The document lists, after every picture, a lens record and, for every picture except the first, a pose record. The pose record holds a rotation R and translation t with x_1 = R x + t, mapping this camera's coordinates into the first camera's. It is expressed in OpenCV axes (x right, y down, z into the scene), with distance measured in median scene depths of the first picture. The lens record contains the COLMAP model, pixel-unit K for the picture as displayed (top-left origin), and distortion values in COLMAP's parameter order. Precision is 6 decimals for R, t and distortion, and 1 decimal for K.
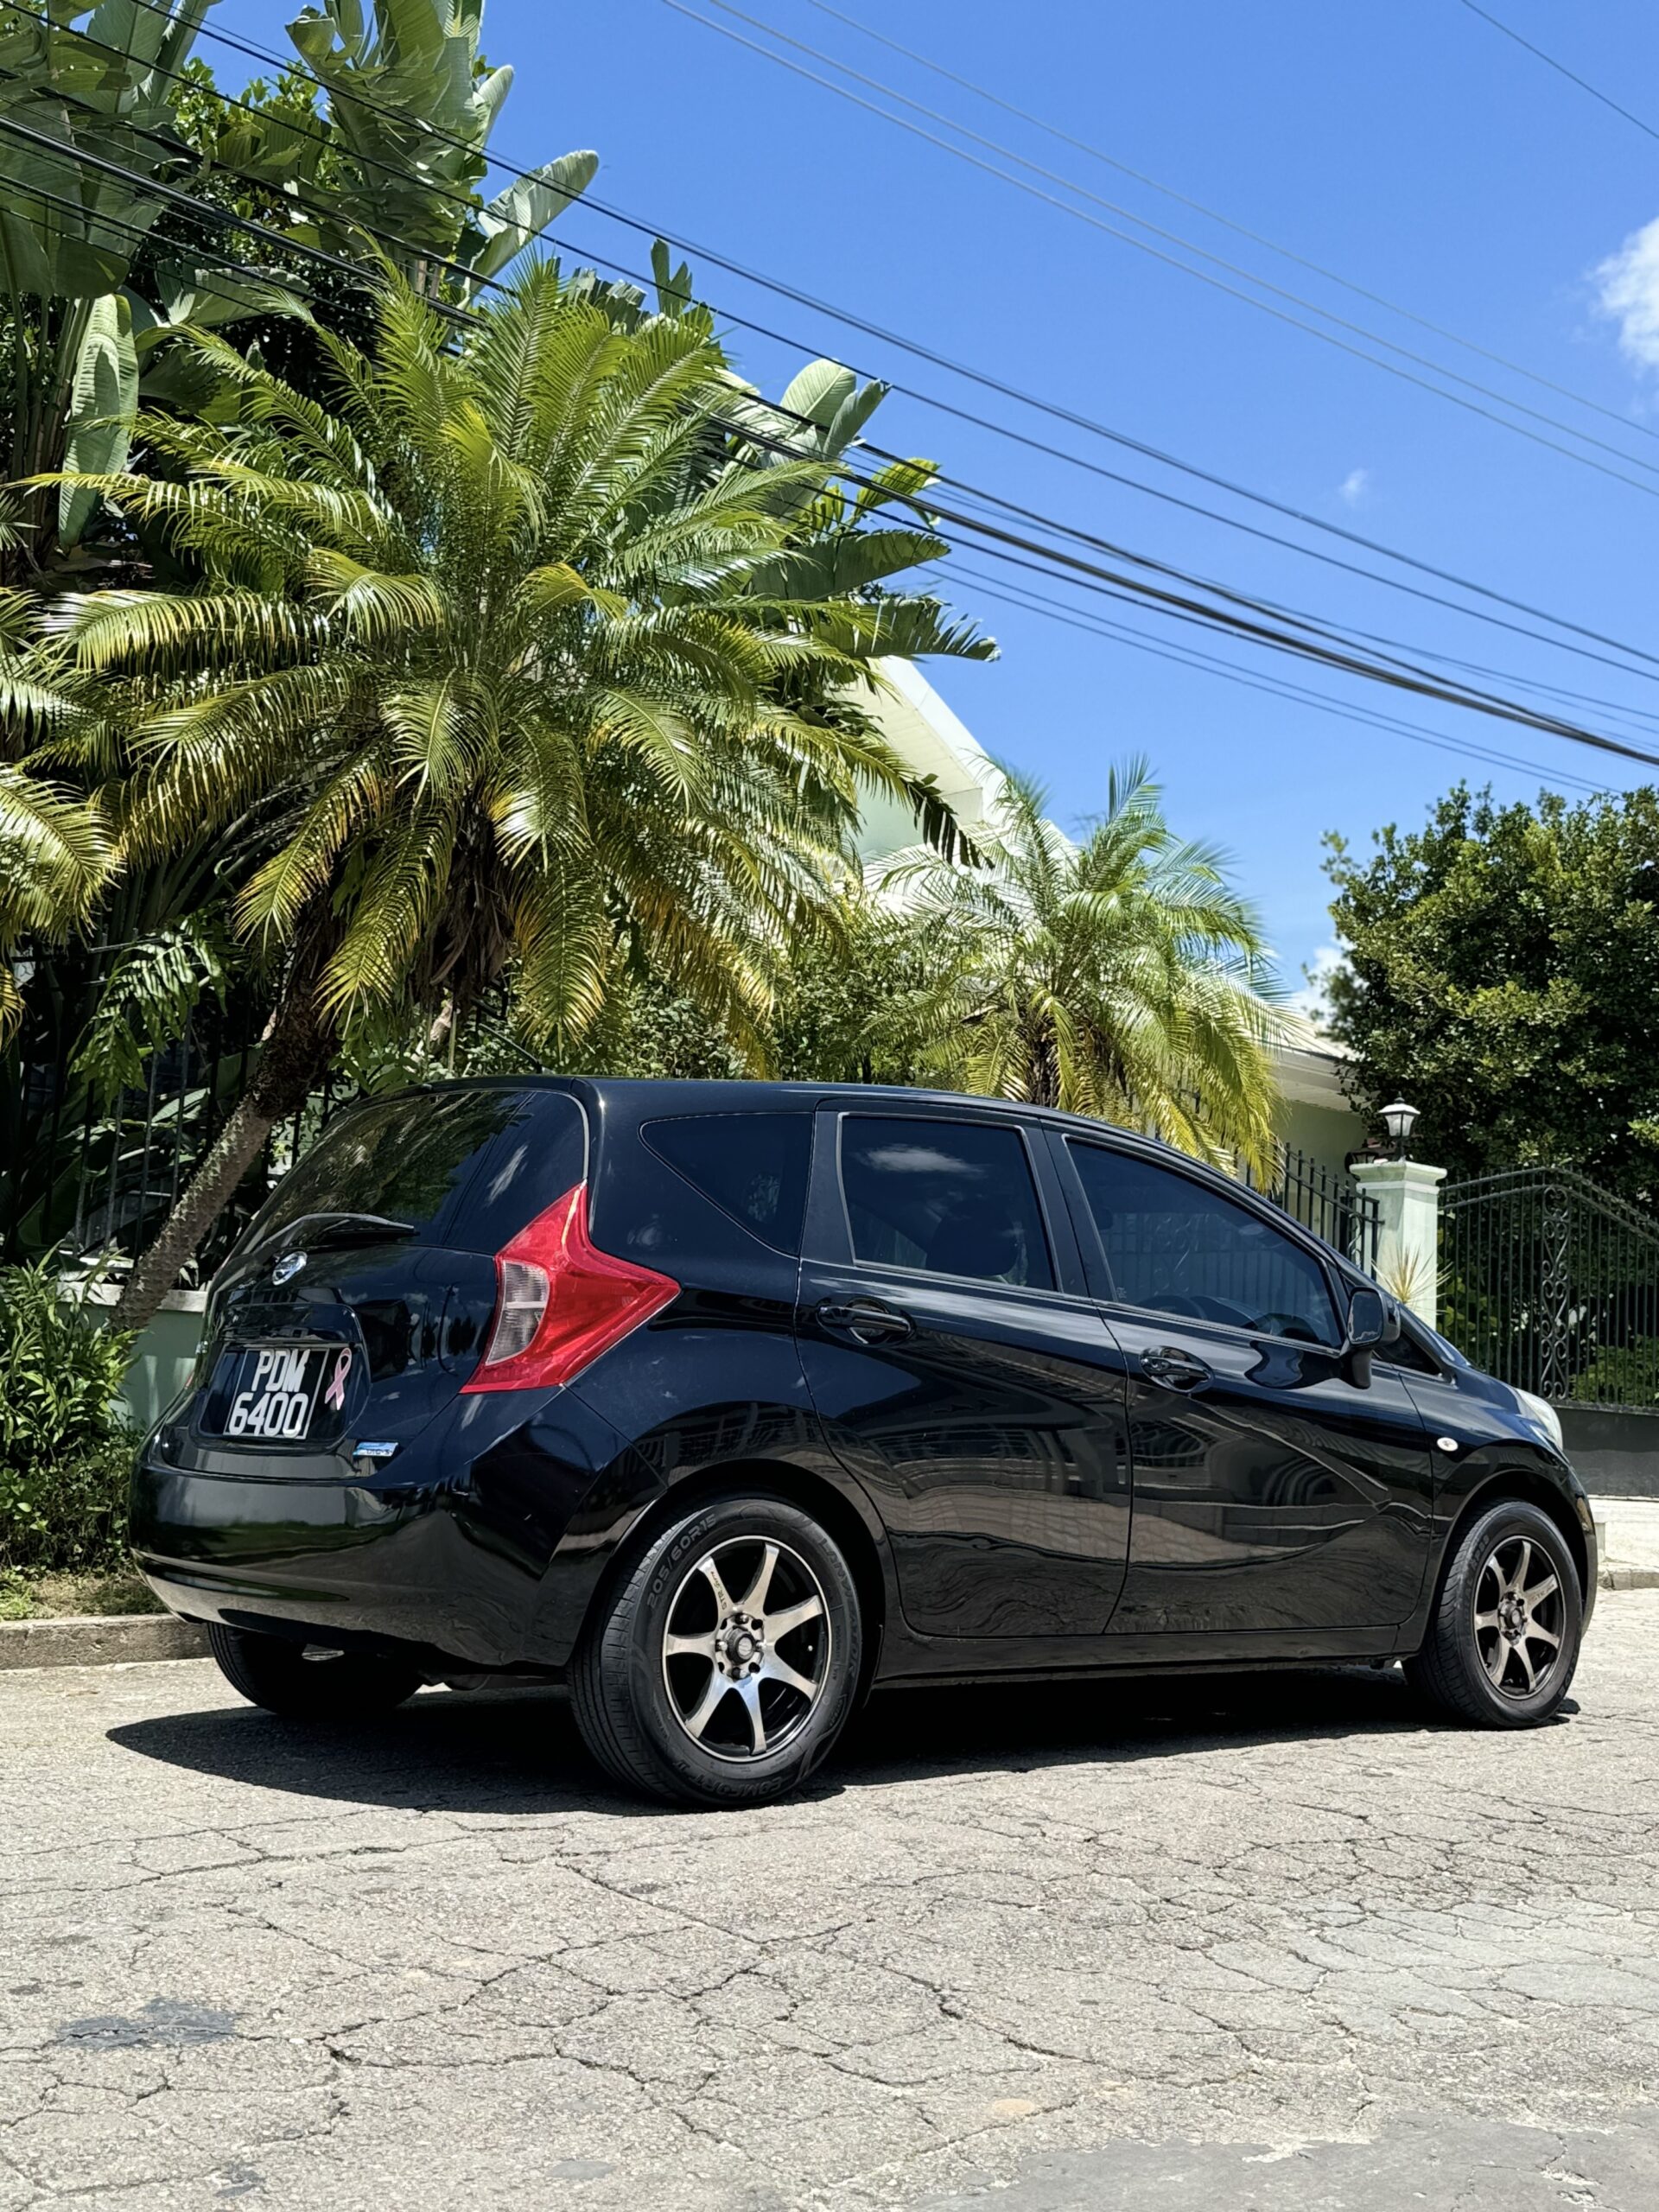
lens RADIAL K [[2302.7, 0, 822.6], [0, 2302.7, 1155.8], [0, 0, 1]] dist [0.105699, -0.330672]
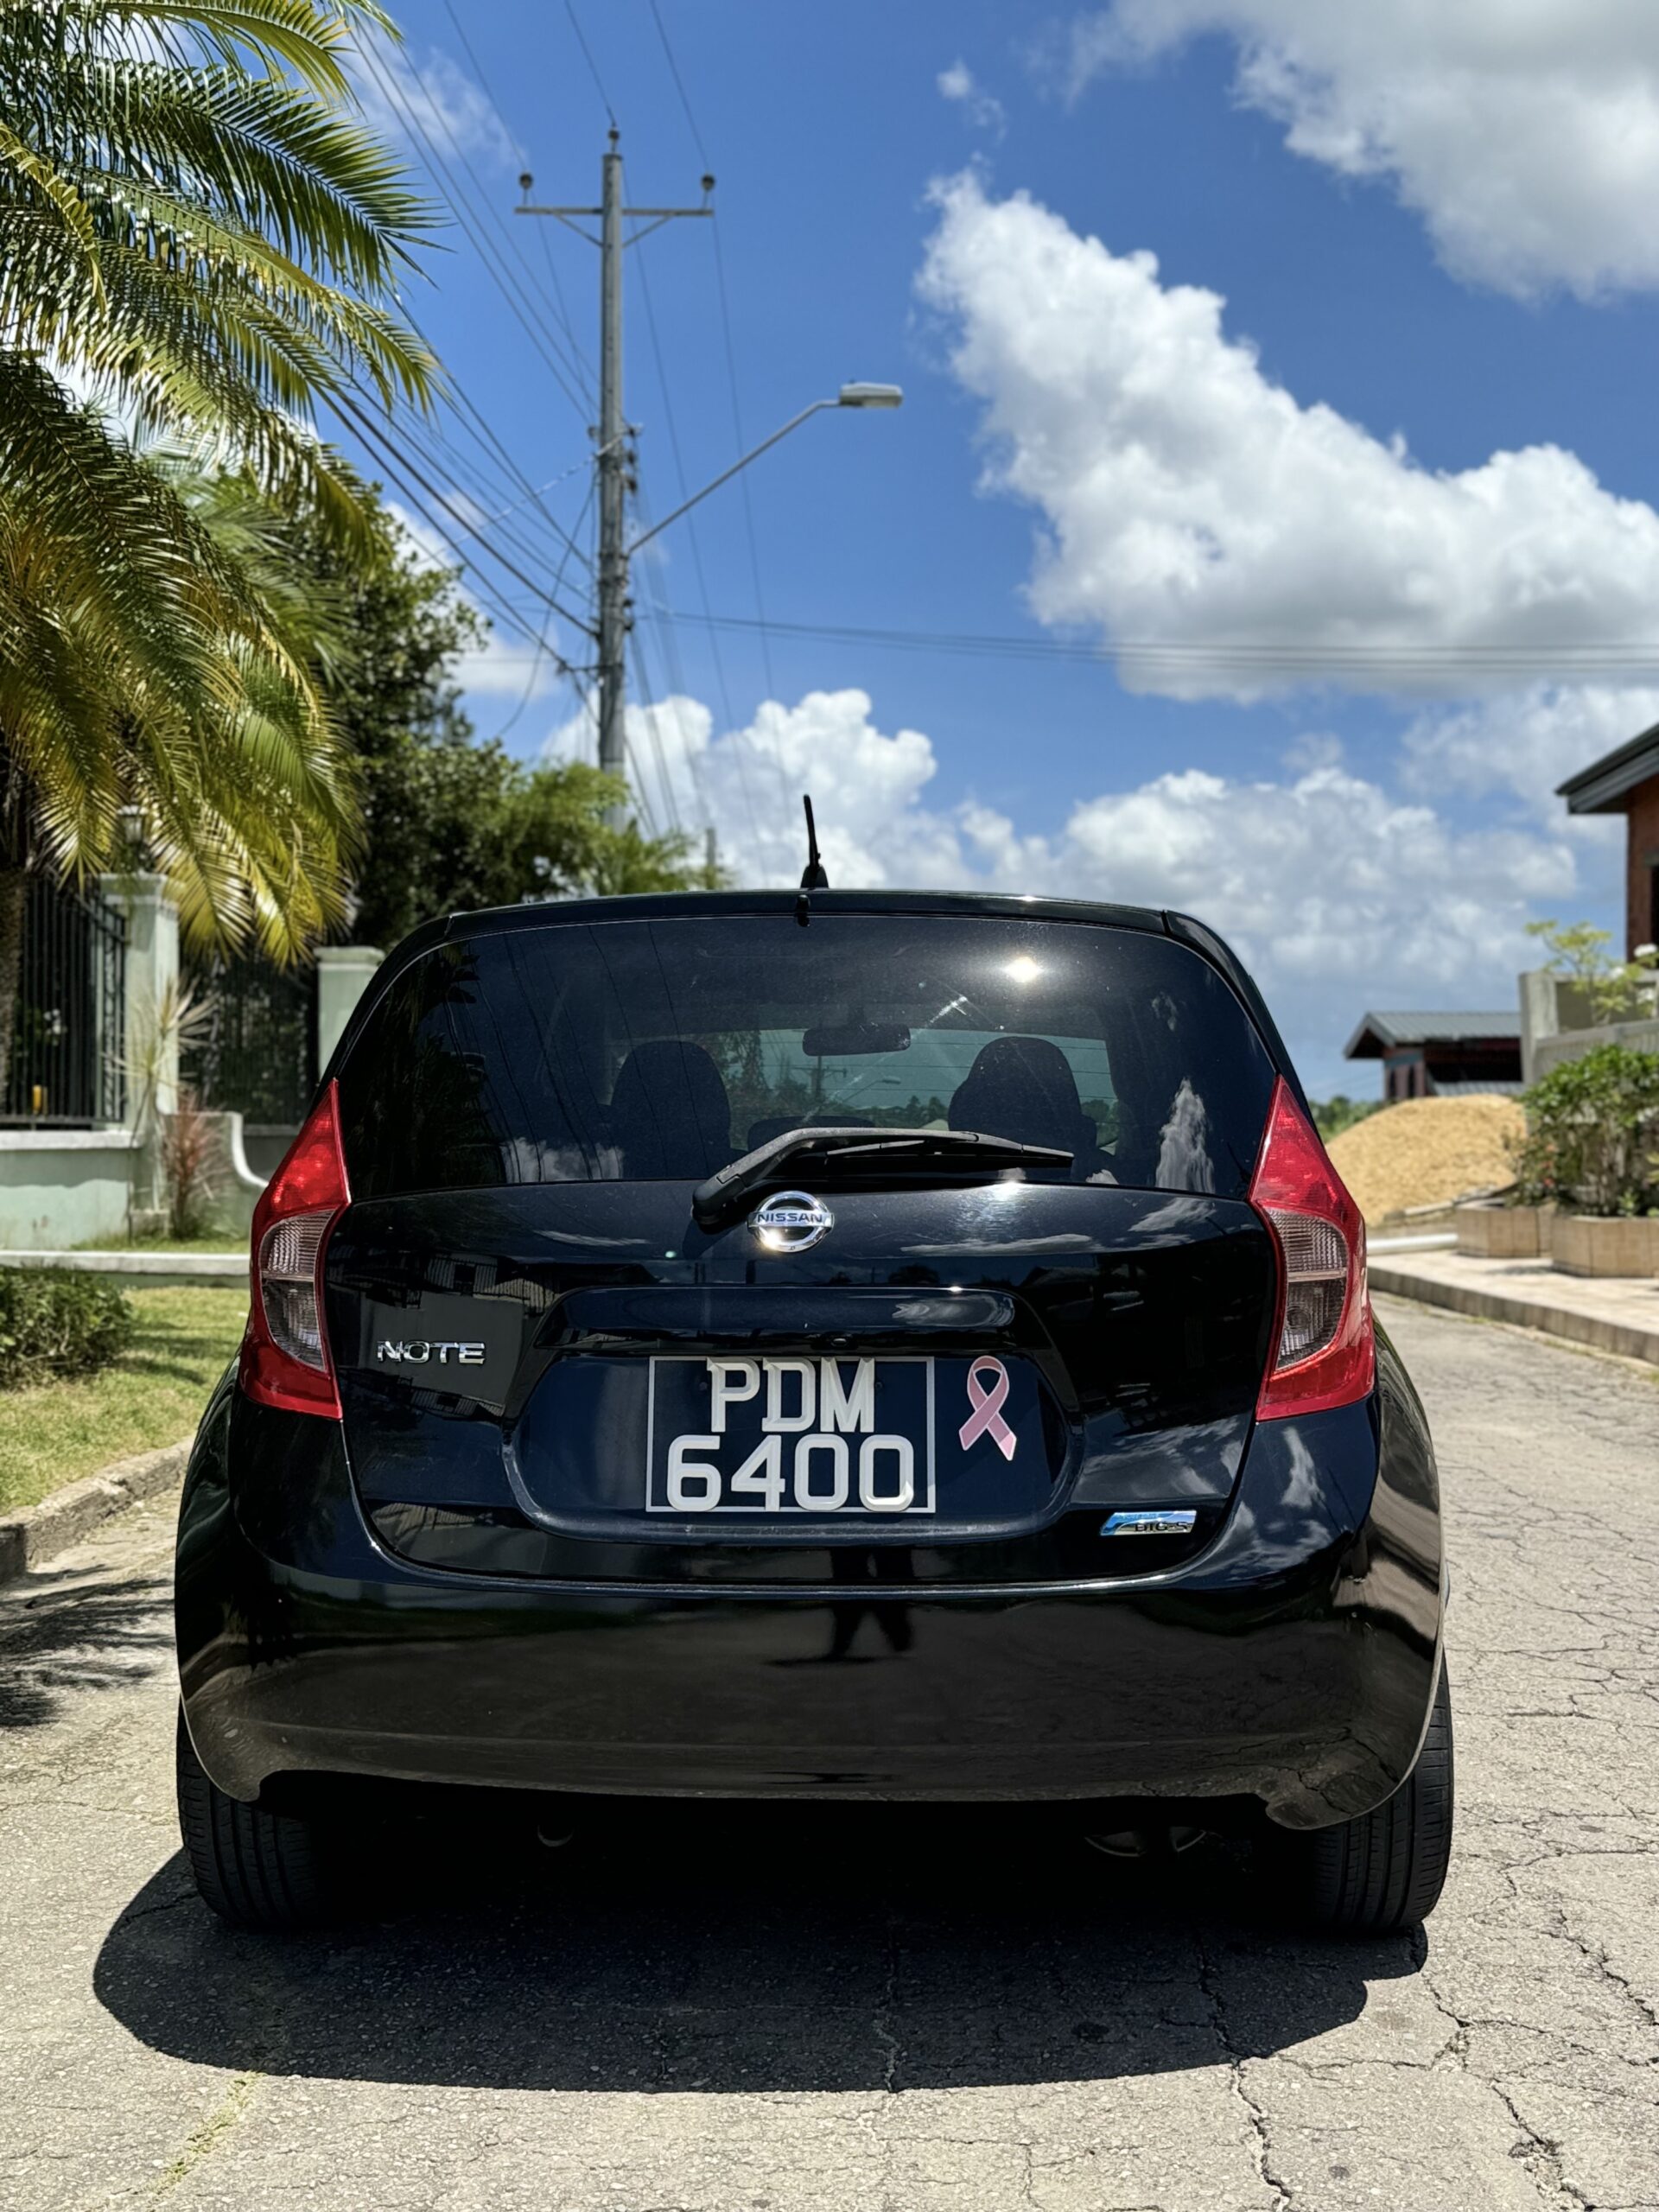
lens RADIAL K [[2302.7, 0, 822.6], [0, 2302.7, 1155.8], [0, 0, 1]] dist [0.105699, -0.330672]
pose [[0.670628, -0.046166, 0.740356, -0.654307], [-0.064792, 0.990602, 0.120460, -0.038886], [-0.738959, -0.128753, 0.661334, 0.606044]]
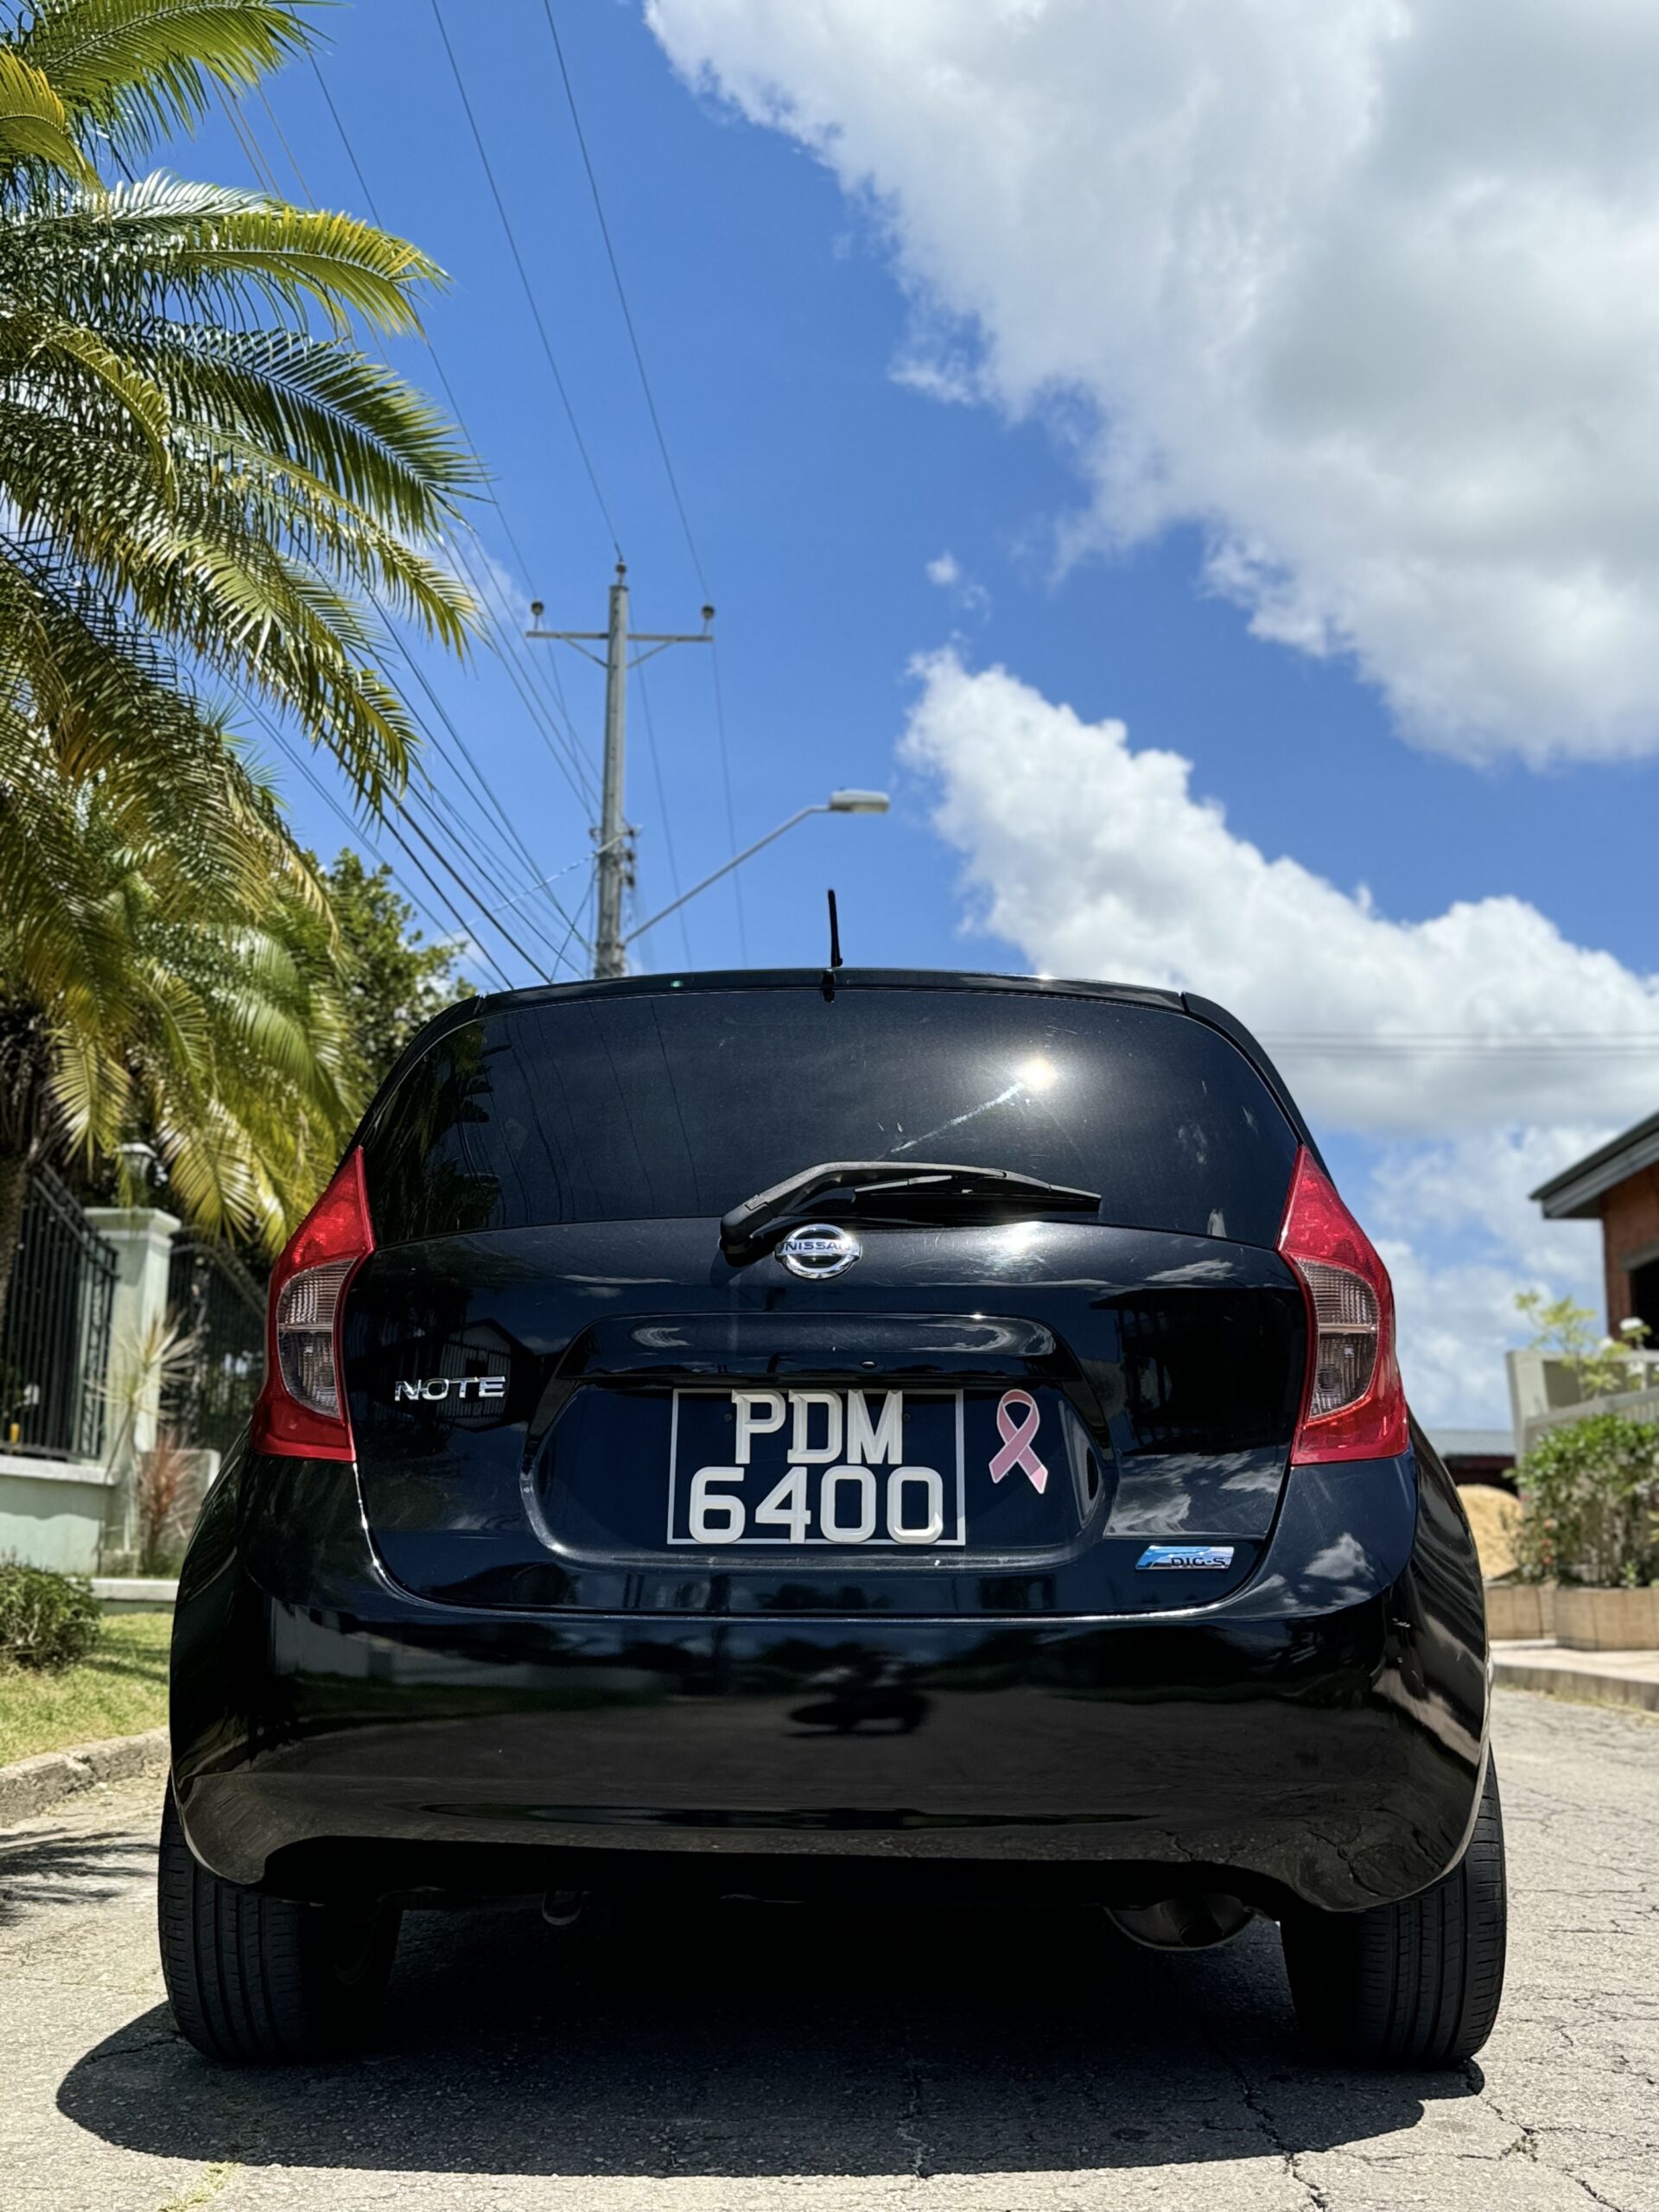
lens RADIAL K [[2326.7, 0, 829.5], [0, 2326.7, 1106.0], [0, 0, 1]] dist [0.041927, -0.181056]
pose [[0.661778, 0.115155, 0.740803, -0.665439], [-0.073900, 0.993340, -0.088395, 0.063207], [-0.746049, 0.003752, 0.665880, 0.602934]]
